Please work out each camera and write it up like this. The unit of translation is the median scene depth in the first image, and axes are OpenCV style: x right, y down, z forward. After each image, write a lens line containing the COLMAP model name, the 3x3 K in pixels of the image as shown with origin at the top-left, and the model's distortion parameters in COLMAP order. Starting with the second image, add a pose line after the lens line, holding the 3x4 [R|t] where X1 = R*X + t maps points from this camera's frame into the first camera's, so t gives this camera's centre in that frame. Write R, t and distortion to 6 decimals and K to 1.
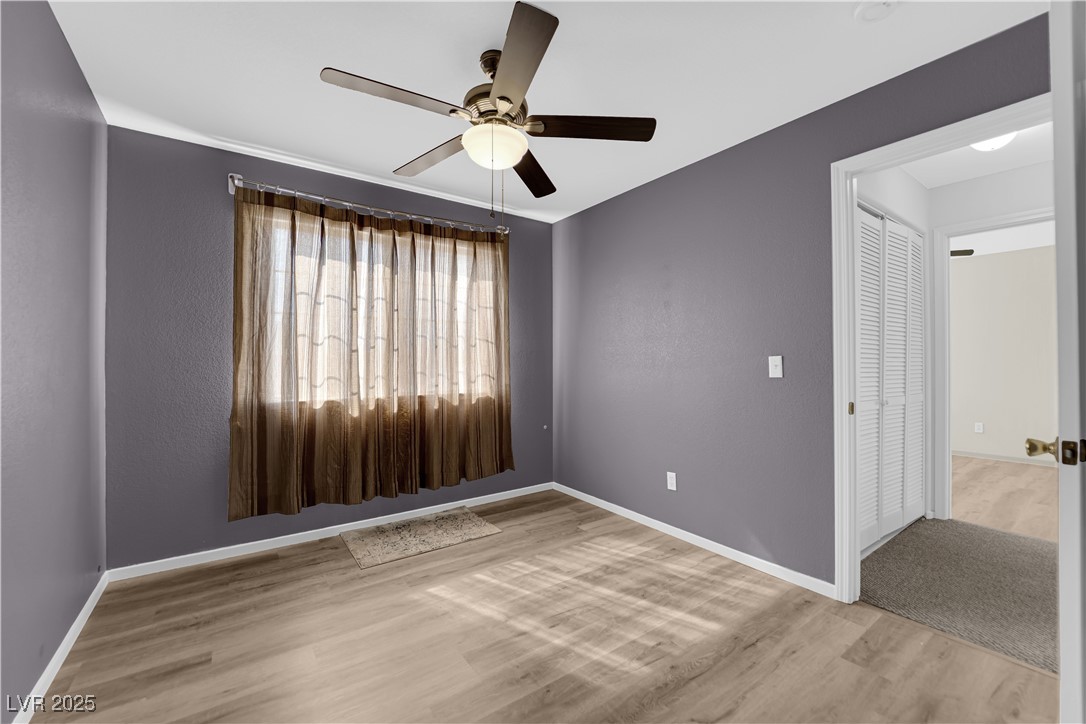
lens RADIAL K [[442.3, 0, 552.1], [0, 442.3, 367.7], [0, 0, 1]] dist [-0.012906, -0.000296]
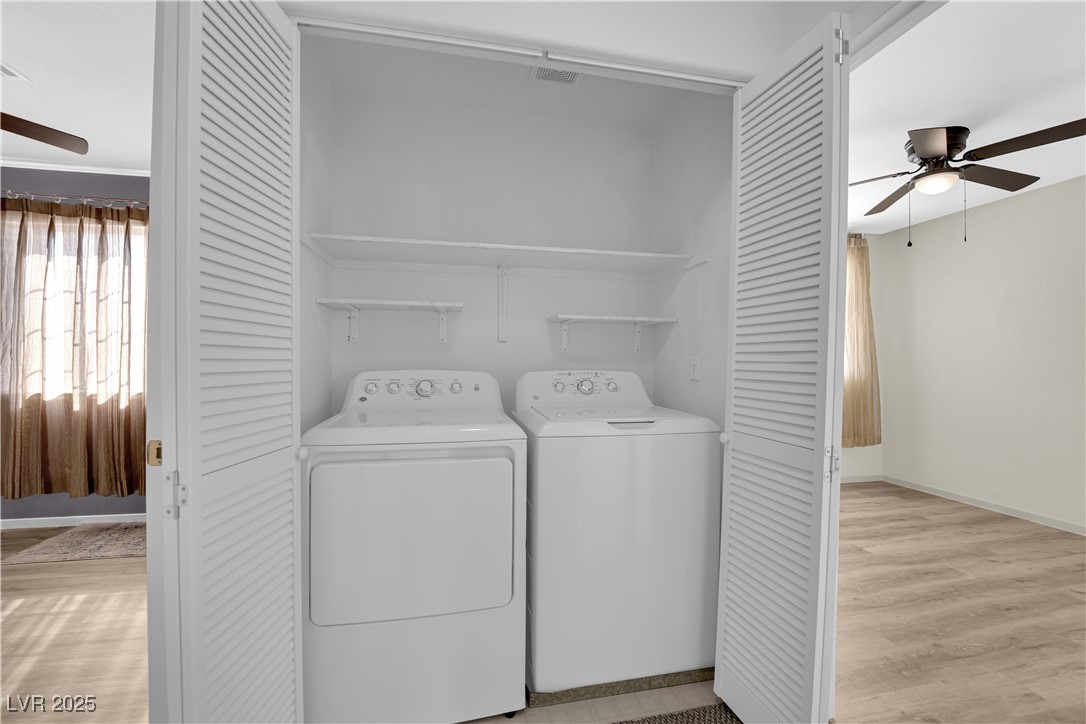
lens RADIAL K [[442.3, 0, 545.3], [0, 442.3, 362.2], [0, 0, 1]] dist [-0.012906, -0.000296]
pose [[0.910635, 0.006076, -0.413167, 0.953656], [-0.012467, 0.999841, -0.012773, 0.002694], [0.413023, 0.016782, 0.910566, 0.554047]]
